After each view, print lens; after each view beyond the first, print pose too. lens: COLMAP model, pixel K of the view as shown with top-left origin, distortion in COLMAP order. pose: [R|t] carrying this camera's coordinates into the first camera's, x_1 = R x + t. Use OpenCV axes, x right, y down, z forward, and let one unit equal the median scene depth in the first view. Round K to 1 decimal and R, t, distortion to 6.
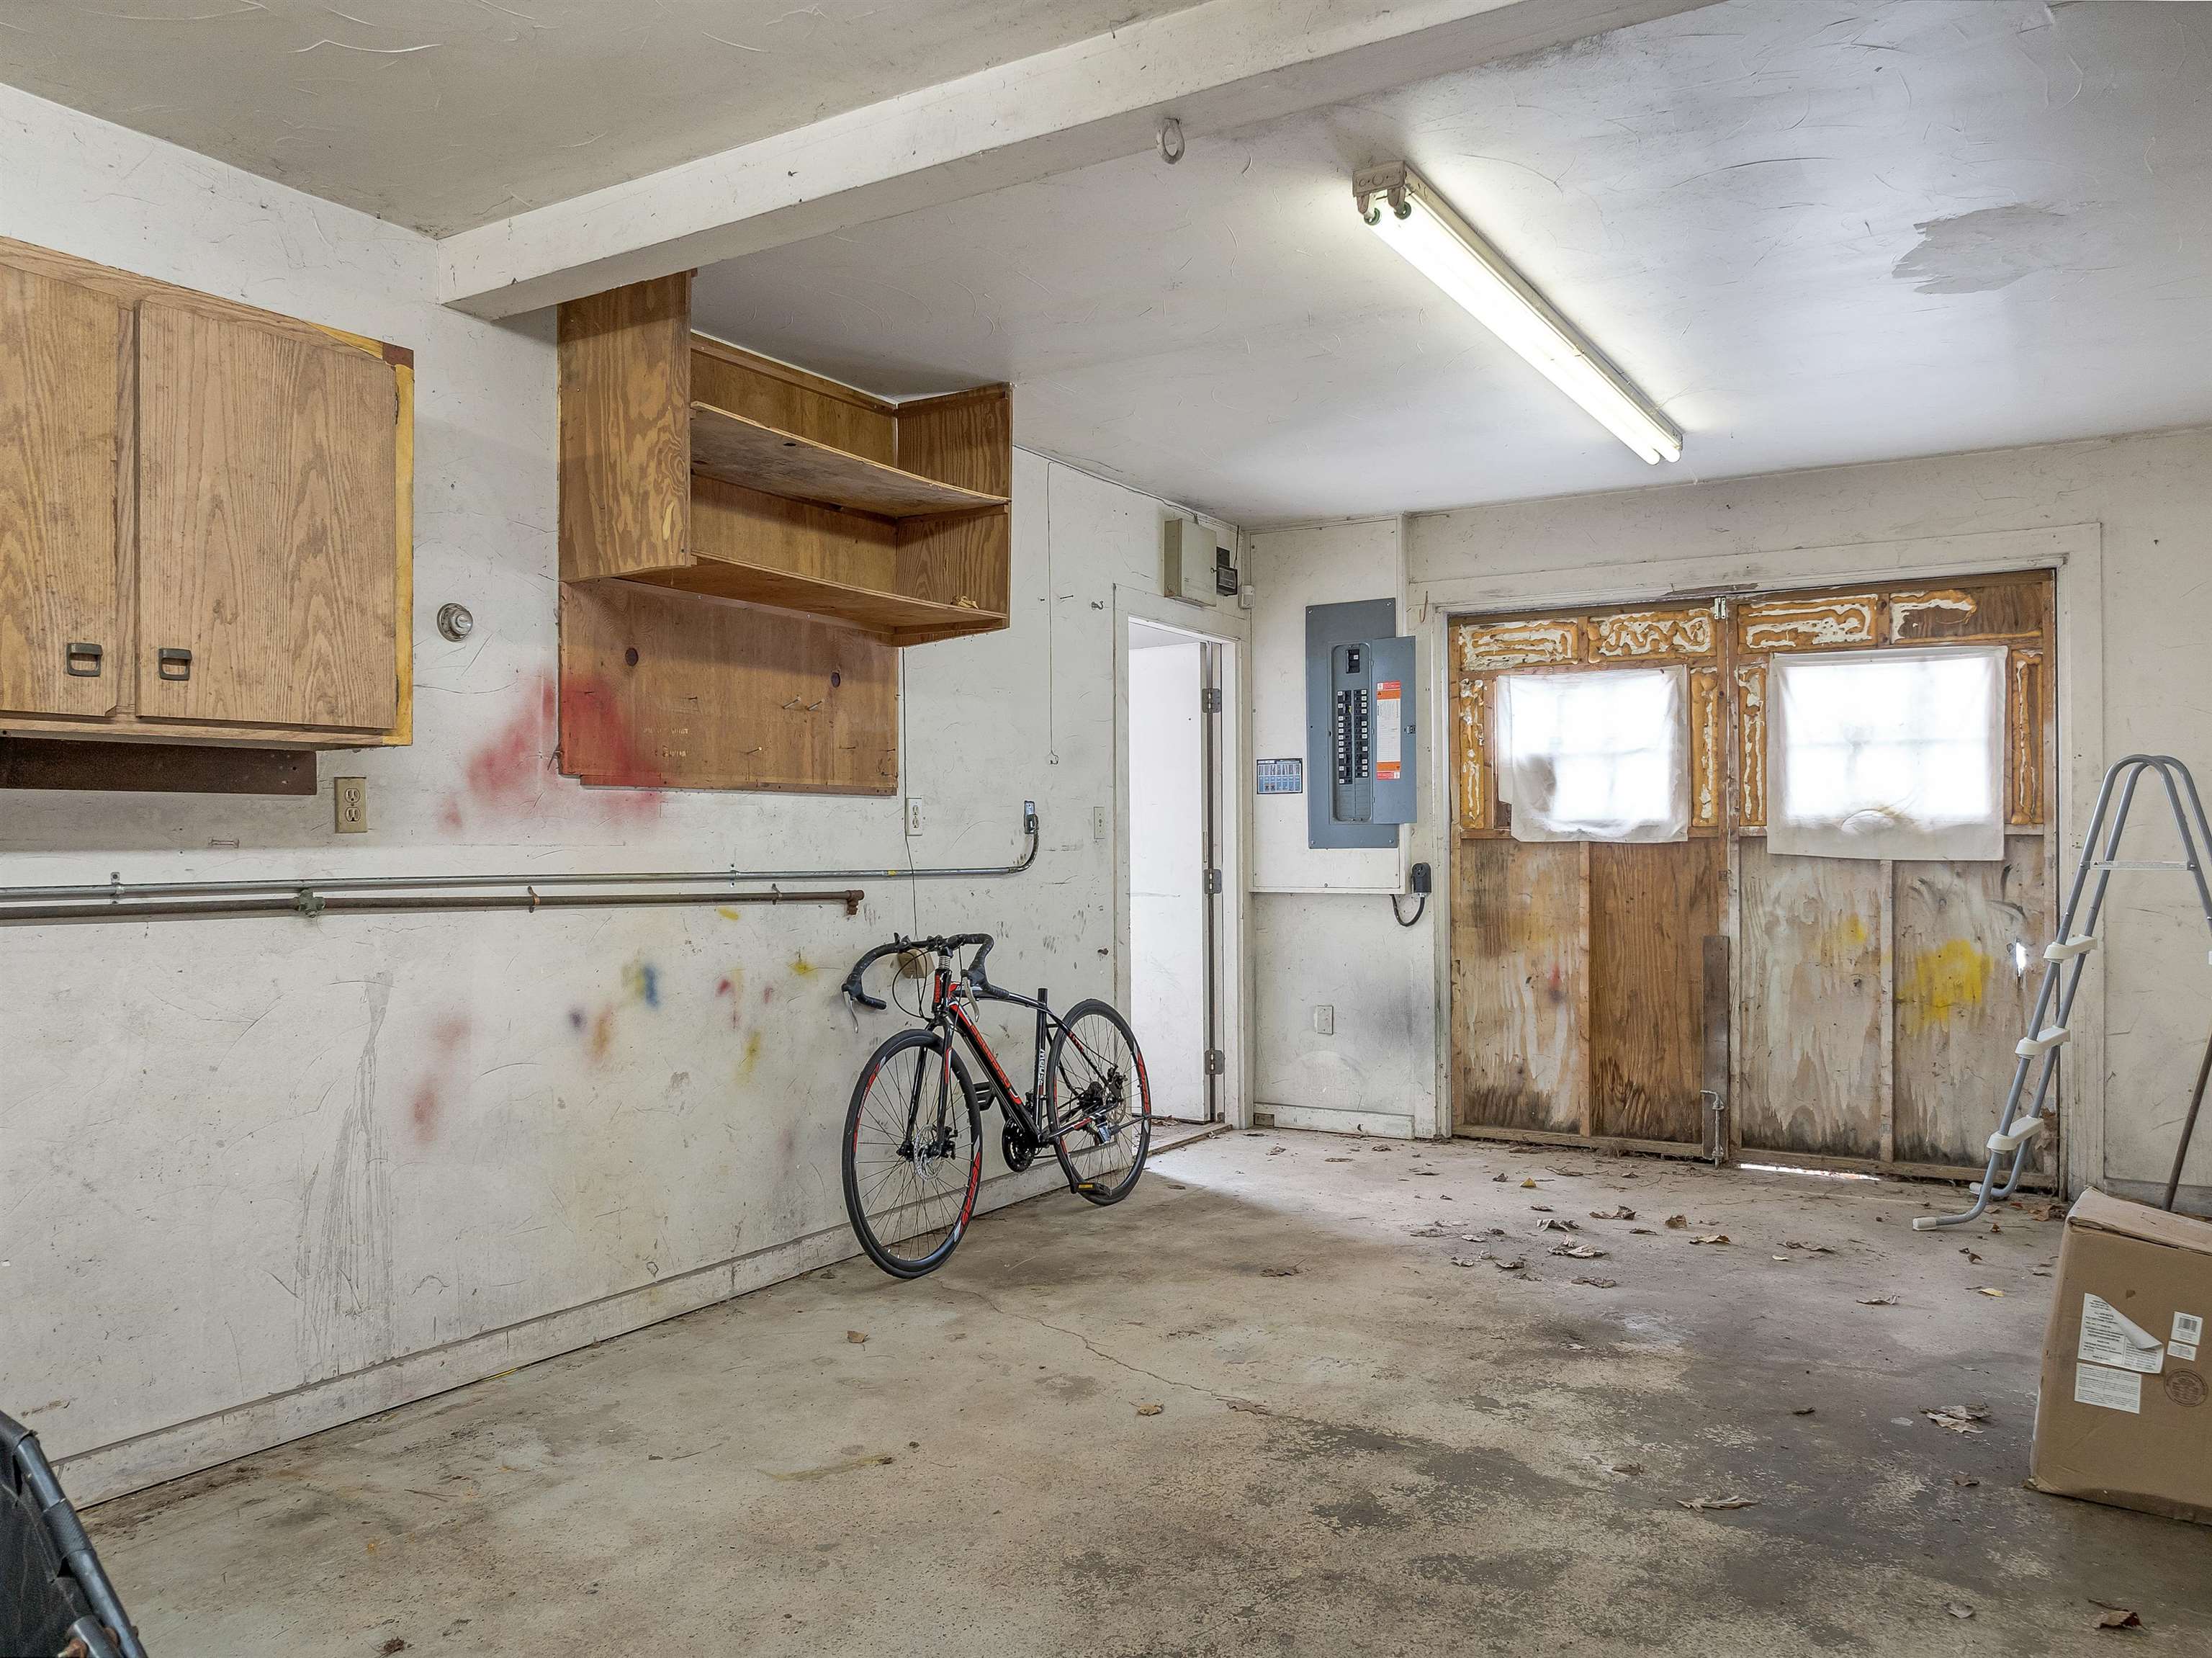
lens RADIAL K [[1651.9, 0, 1105.2], [0, 1651.9, 835.0], [0, 0, 1]] dist [-0.012371, 0.006253]
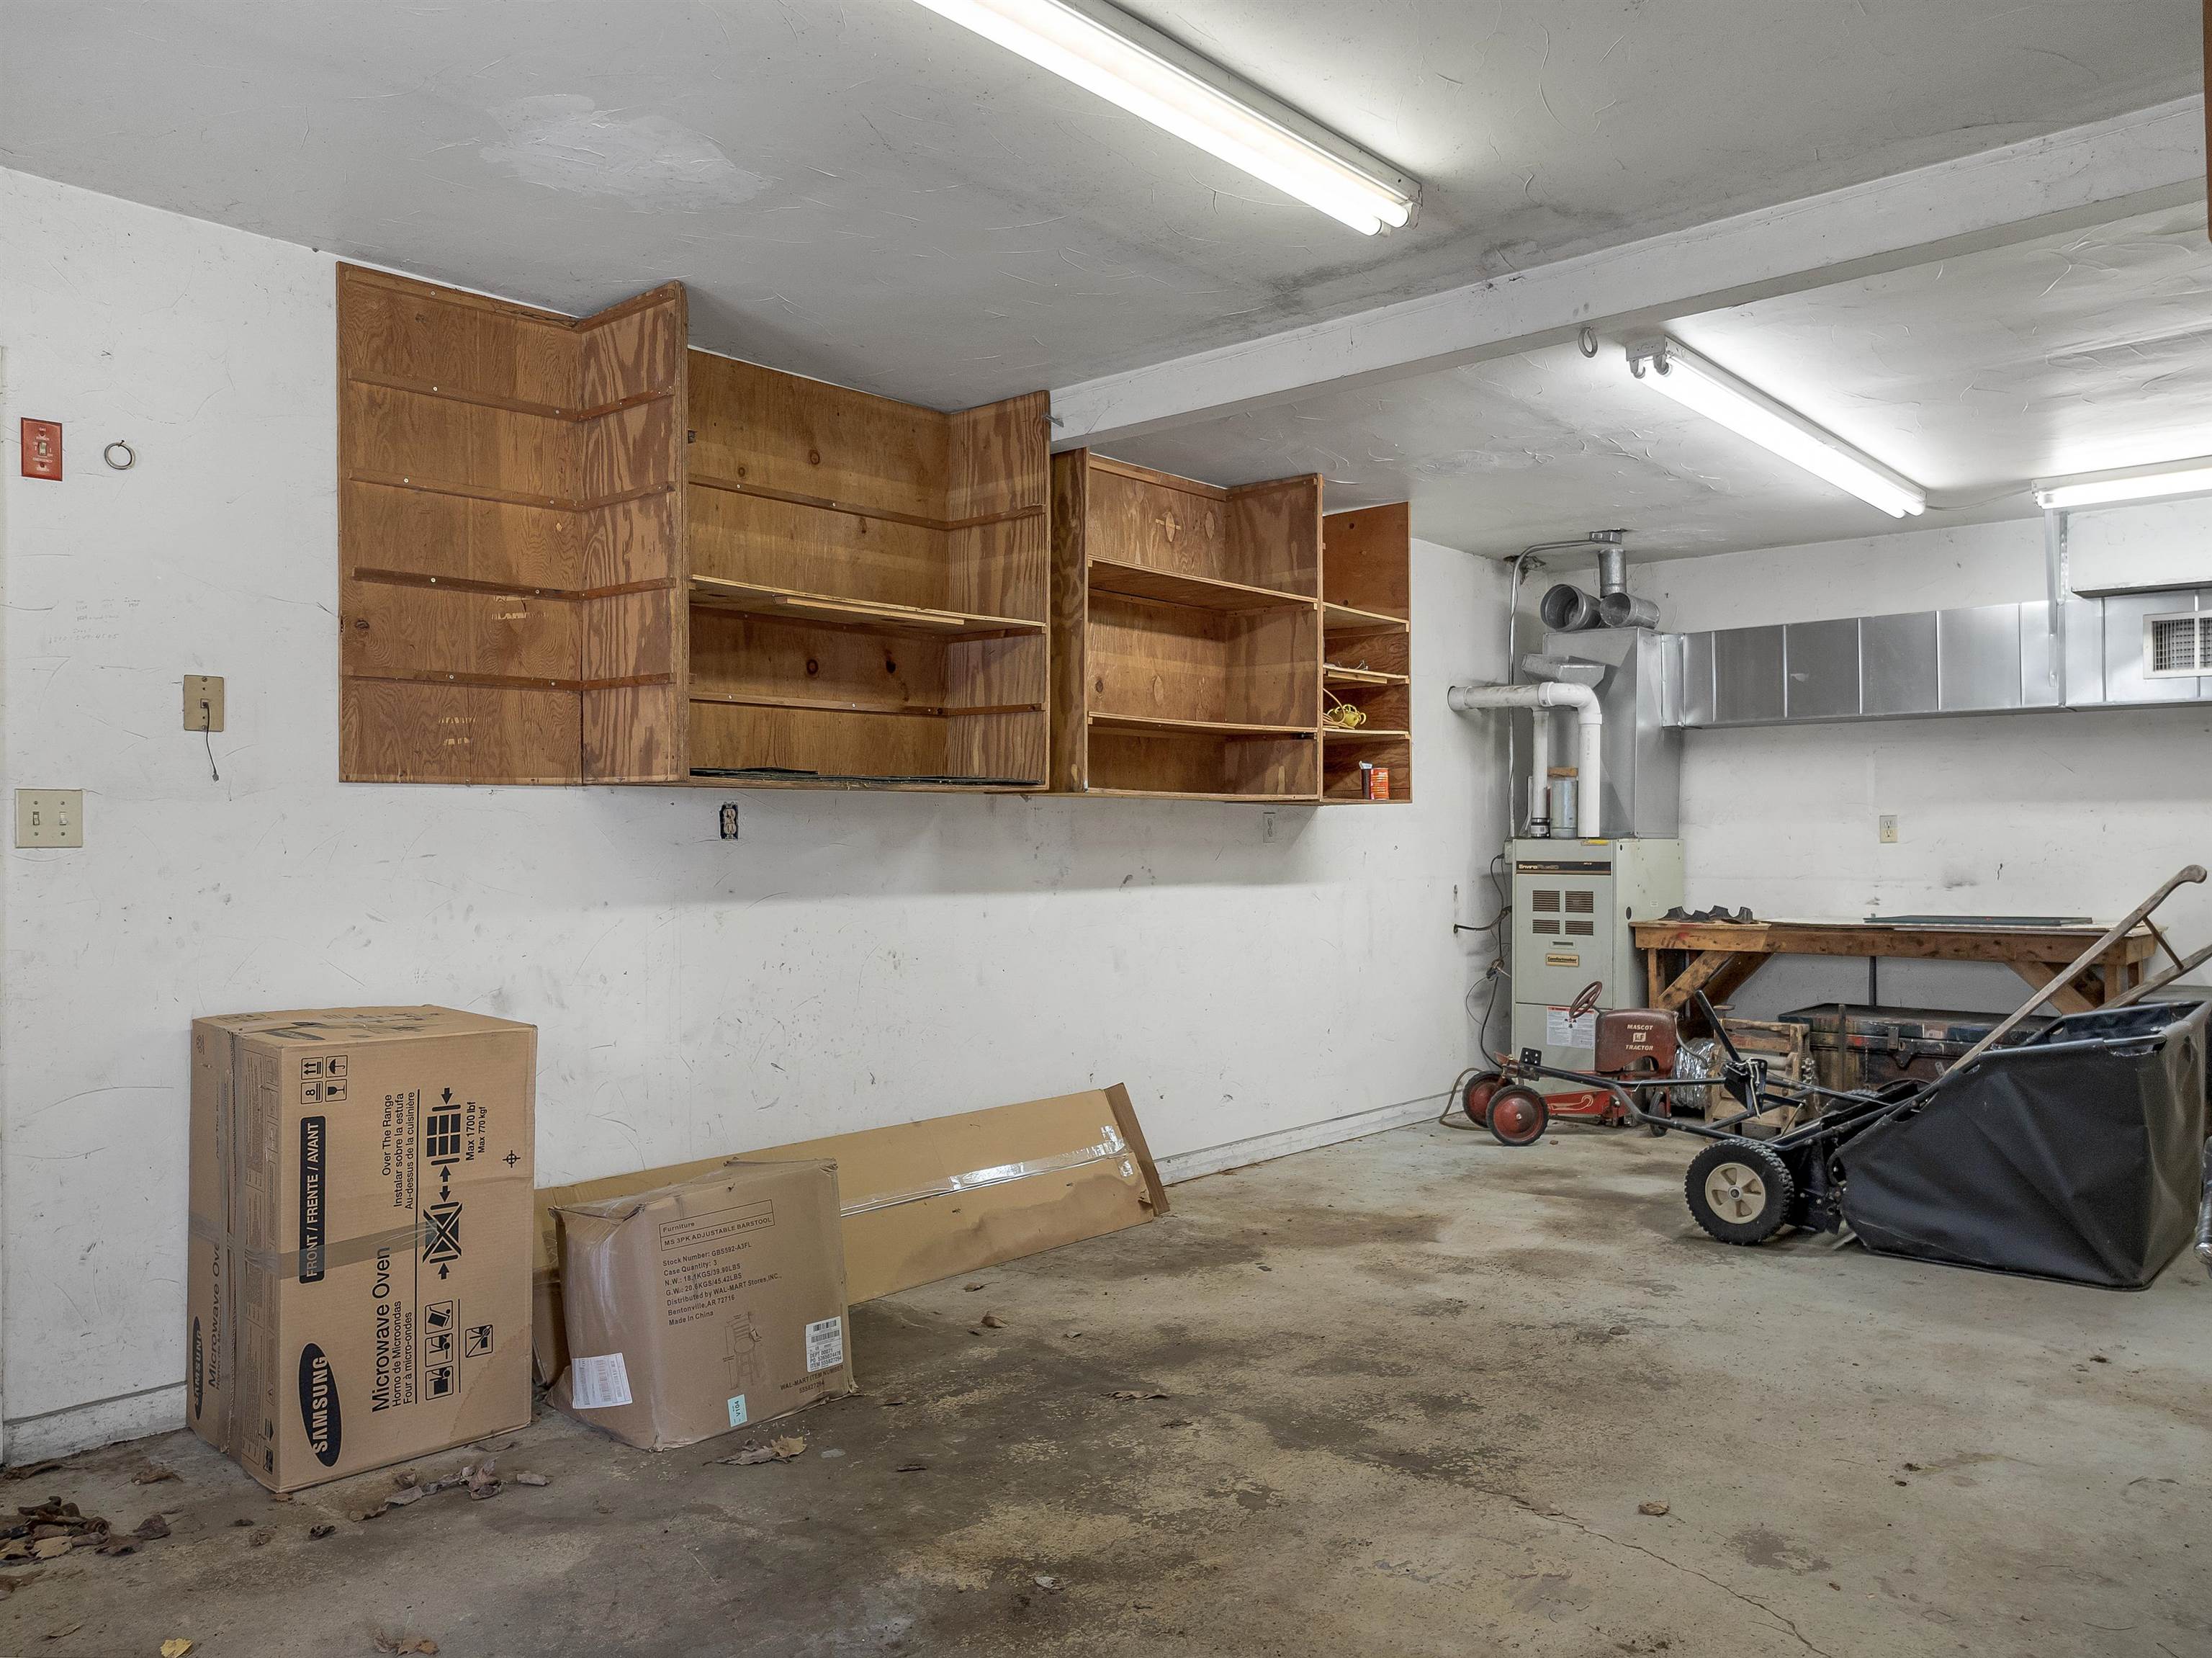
lens RADIAL K [[1651.9, 0, 1105.6], [0, 1651.9, 830.9], [0, 0, 1]] dist [-0.012371, 0.006253]
pose [[-0.985325, 0.003282, 0.170658, 0.173183], [0.000832, 0.999896, -0.014423, 0.009280], [-0.170688, -0.014069, -0.985225, 2.033087]]
